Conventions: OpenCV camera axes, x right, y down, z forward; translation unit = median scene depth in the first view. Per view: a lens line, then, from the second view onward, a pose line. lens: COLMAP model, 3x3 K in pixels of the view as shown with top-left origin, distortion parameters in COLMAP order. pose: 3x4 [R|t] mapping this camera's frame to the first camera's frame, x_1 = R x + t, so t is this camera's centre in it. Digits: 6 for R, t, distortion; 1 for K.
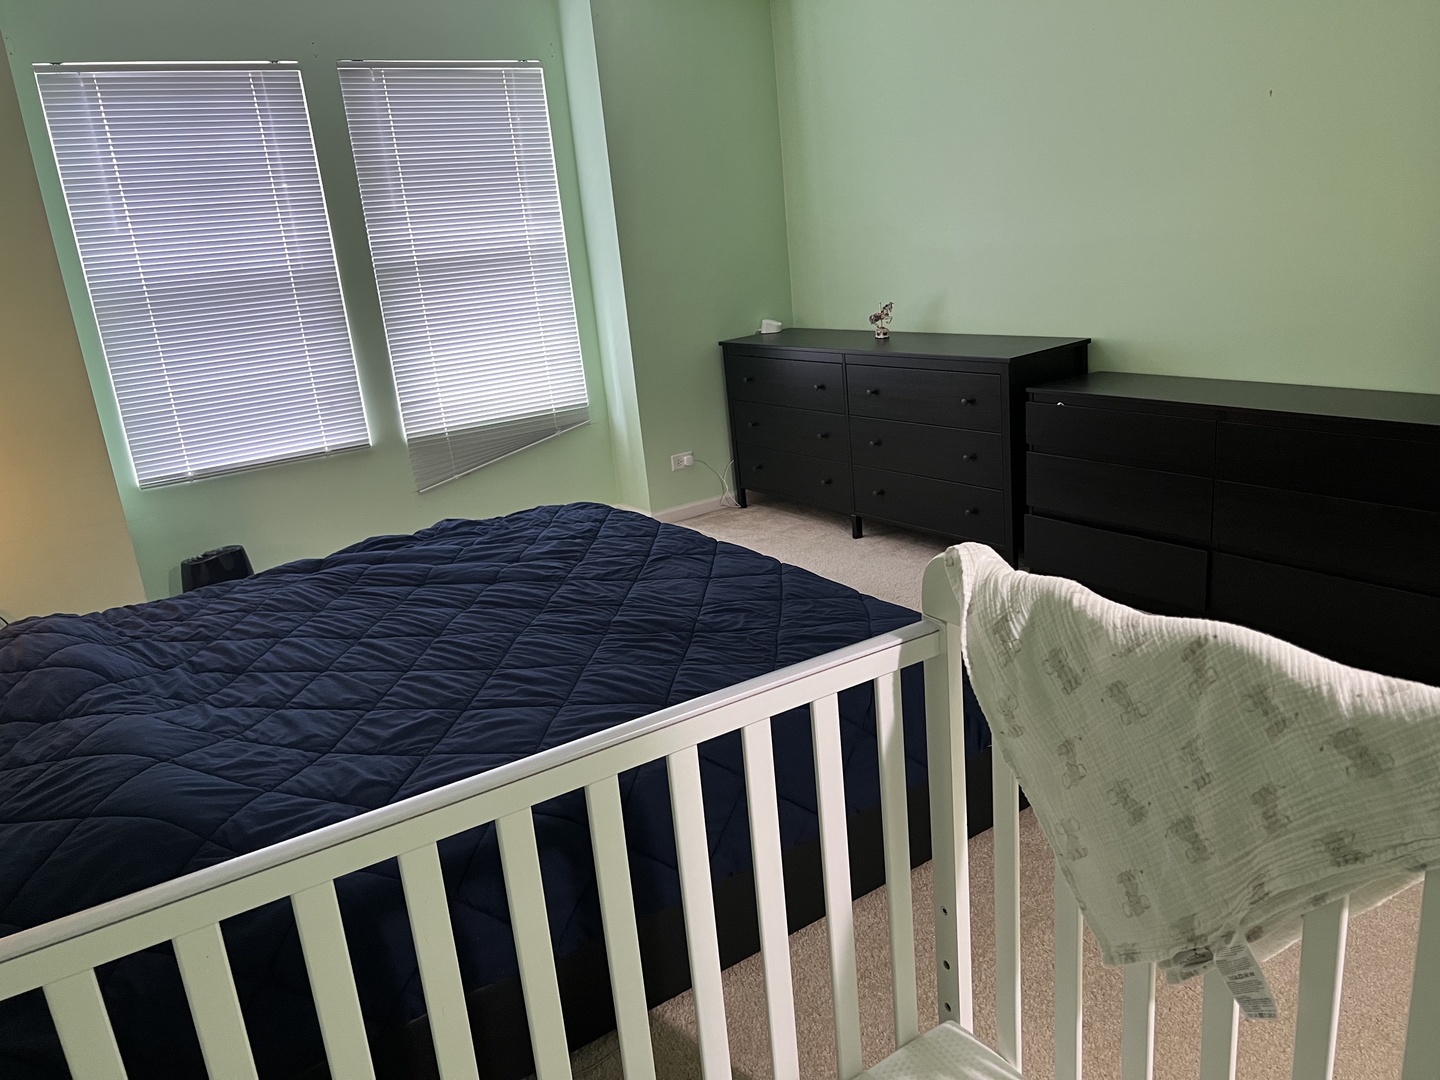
lens RADIAL K [[1096.7, 0, 723.0], [0, 1096.7, 508.0], [0, 0, 1]] dist [0.072175, -0.091817]
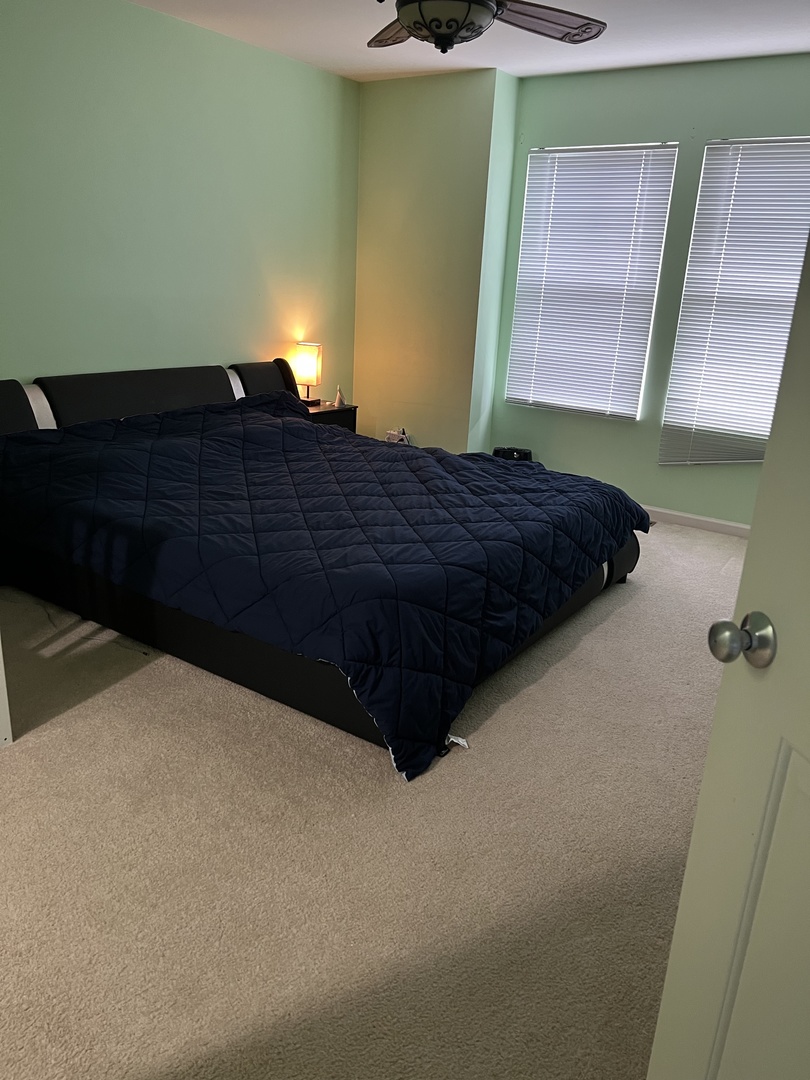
lens RADIAL K [[822.5, 0, 405.0], [0, 822.5, 540.0], [0, 0, 1]] dist [0.072175, -0.091817]
pose [[0.333095, 0.394132, -0.856567, 0.585515], [-0.318229, 0.902134, 0.291349, -0.138547], [0.887569, 0.175538, 0.425920, 0.316547]]
